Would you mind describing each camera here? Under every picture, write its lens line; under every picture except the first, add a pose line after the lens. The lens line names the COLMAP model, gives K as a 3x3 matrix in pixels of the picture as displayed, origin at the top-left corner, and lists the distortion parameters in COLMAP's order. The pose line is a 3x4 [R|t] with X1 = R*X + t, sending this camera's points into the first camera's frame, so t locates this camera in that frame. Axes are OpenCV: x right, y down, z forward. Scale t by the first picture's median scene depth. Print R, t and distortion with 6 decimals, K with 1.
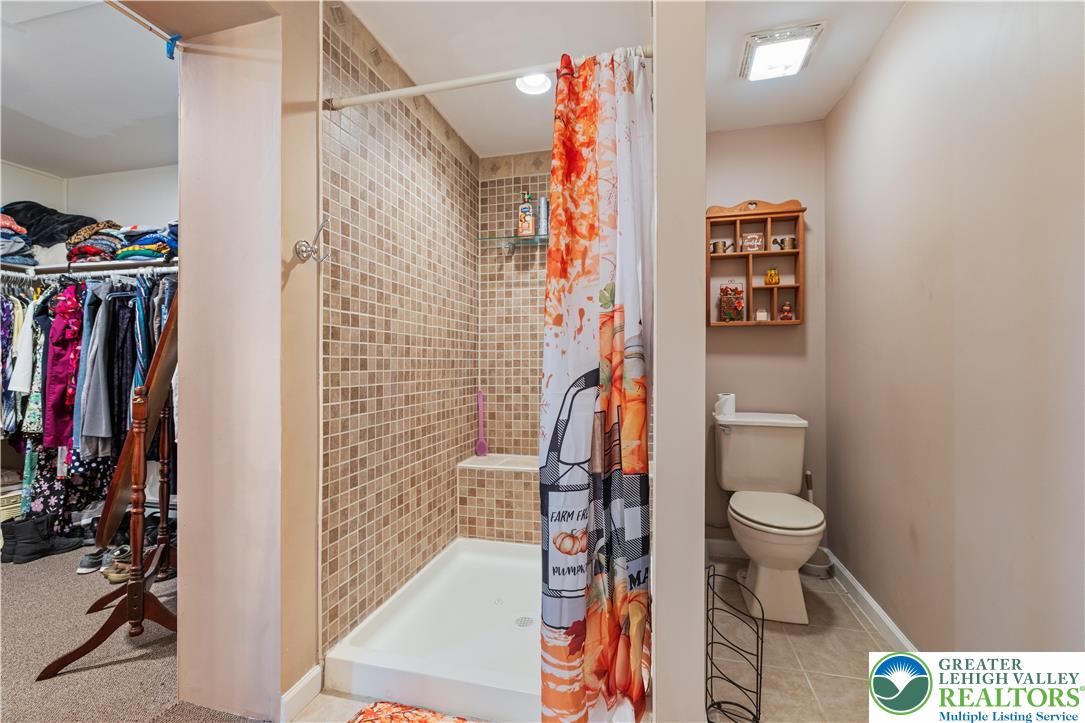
lens RADIAL K [[464.1, 0, 540.9], [0, 464.1, 357.8], [0, 0, 1]] dist [0.001243, 0.001020]
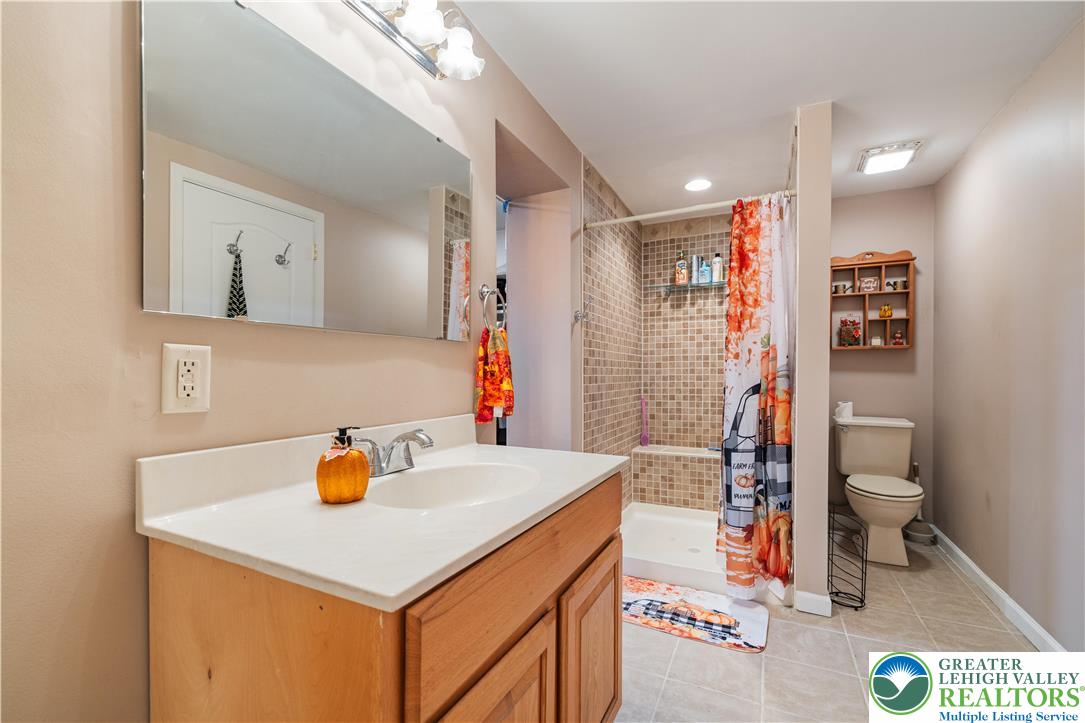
lens RADIAL K [[464.1, 0, 541.0], [0, 464.1, 377.1], [0, 0, 1]] dist [0.001243, 0.001020]
pose [[0.978521, 0.000771, -0.206144, -0.190603], [0.002861, 0.999846, 0.017319, -0.019560], [0.206126, -0.017537, 0.978368, -0.512055]]
